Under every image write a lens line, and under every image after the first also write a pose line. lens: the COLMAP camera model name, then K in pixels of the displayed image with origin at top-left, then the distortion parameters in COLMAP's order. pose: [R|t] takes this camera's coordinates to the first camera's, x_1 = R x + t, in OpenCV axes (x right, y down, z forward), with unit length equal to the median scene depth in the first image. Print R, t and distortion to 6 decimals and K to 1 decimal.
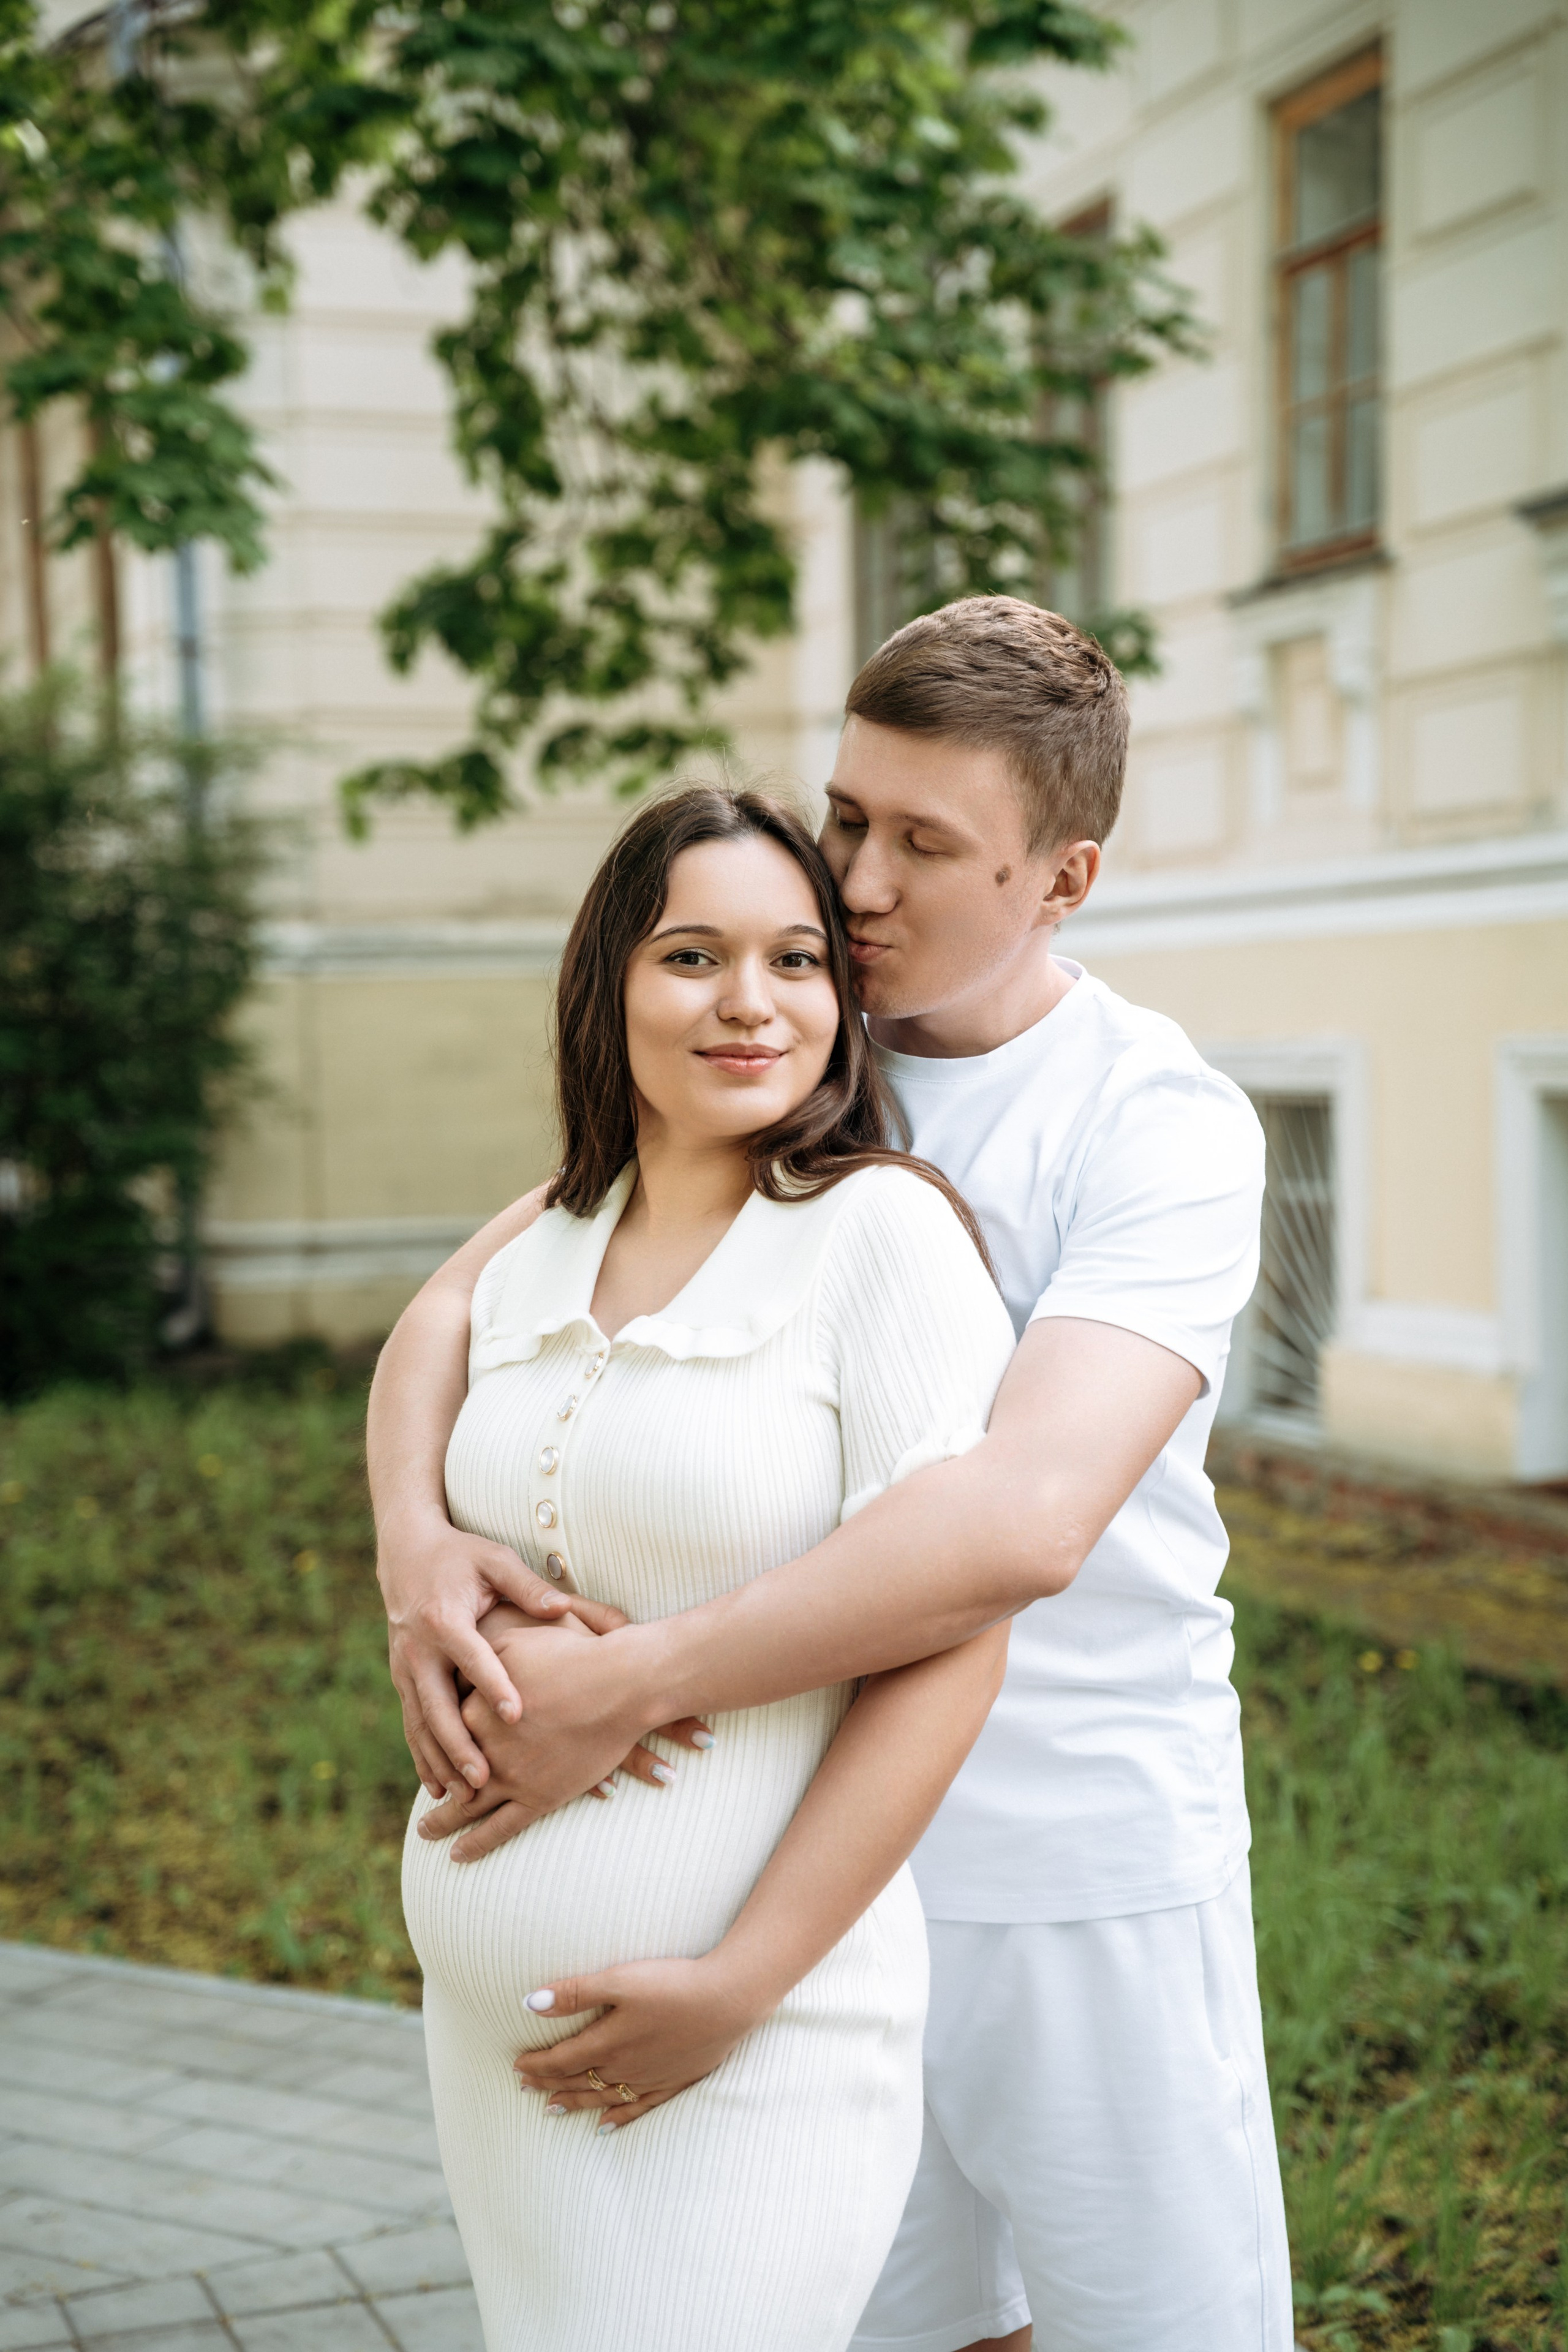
lens RADIAL K [[3771.0, 0, 784.0], [0, 3771.0, 1176.0], [0, 0, 1]] dist [0.160950, -0.020294]
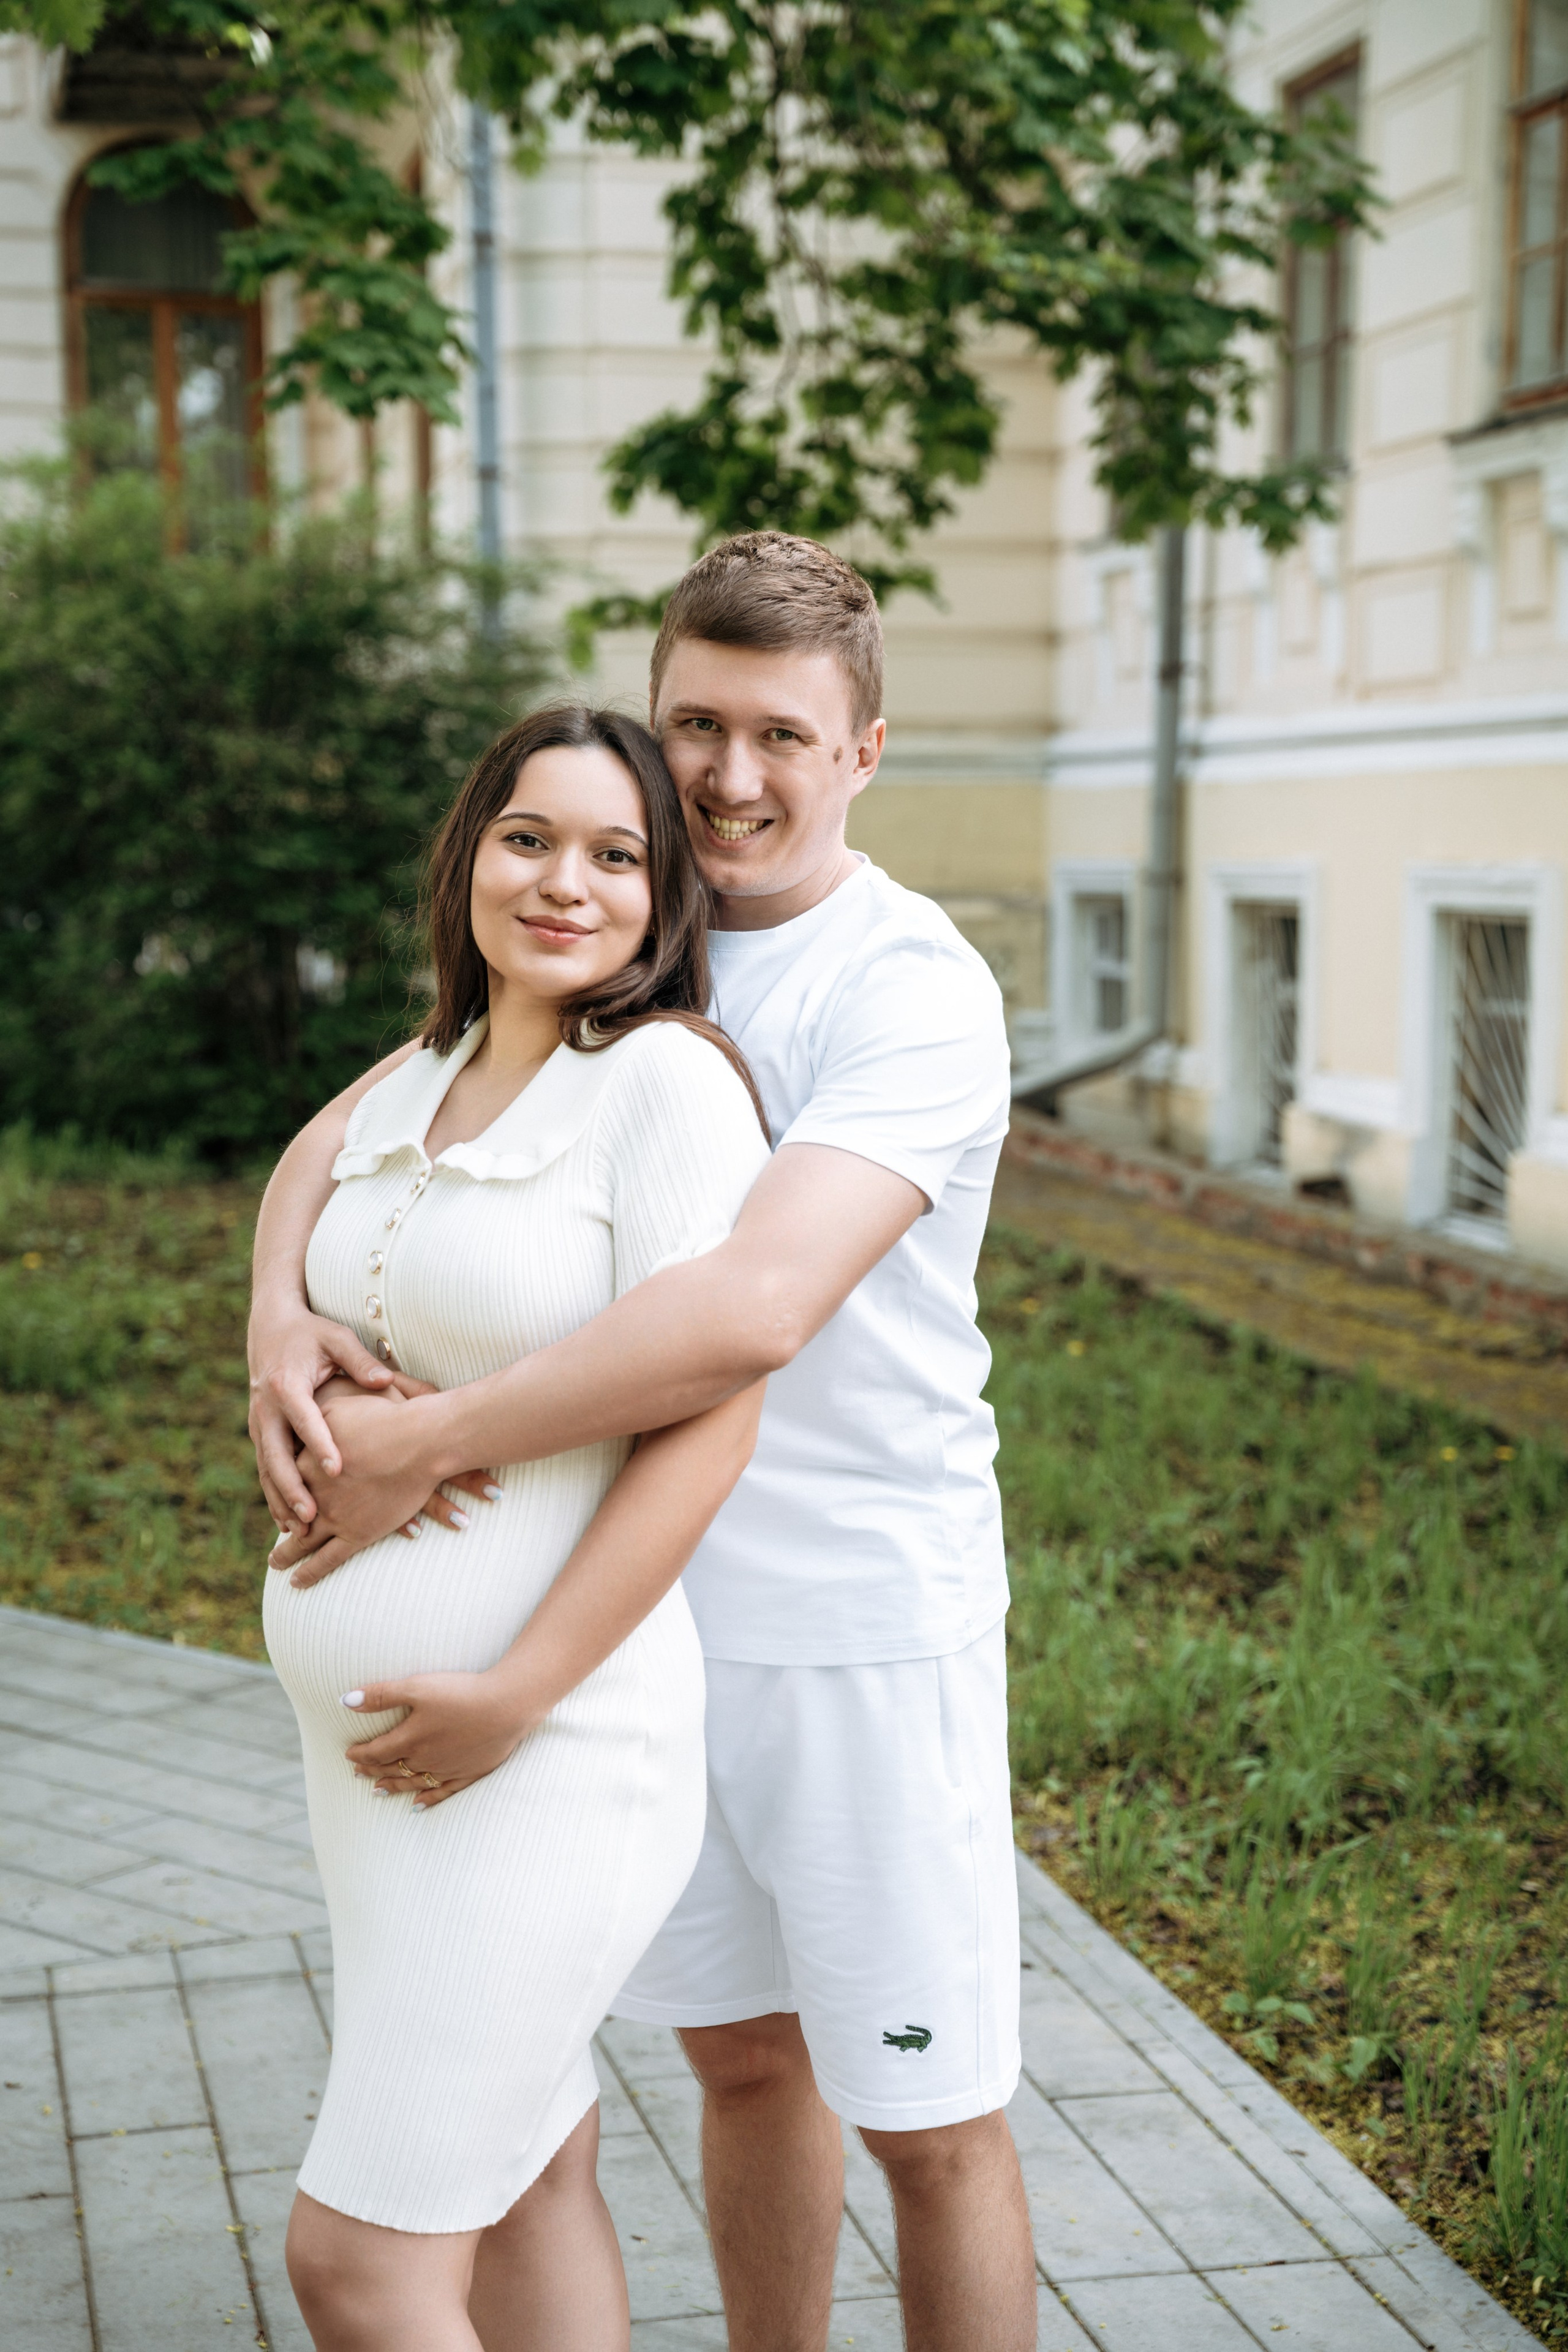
lens RADIAL K [[3554.5, 0, 784.0], [0, 3554.5, 1176.0], [0, 0, 1]] dist [0.604448, -2.880063]
pose [[0.994576, 0.031932, -0.098985, 0.100241], [-0.026027, 0.997836, 0.060380, -0.013486], [0.100699, -0.057476, 0.993255, -0.069949]]
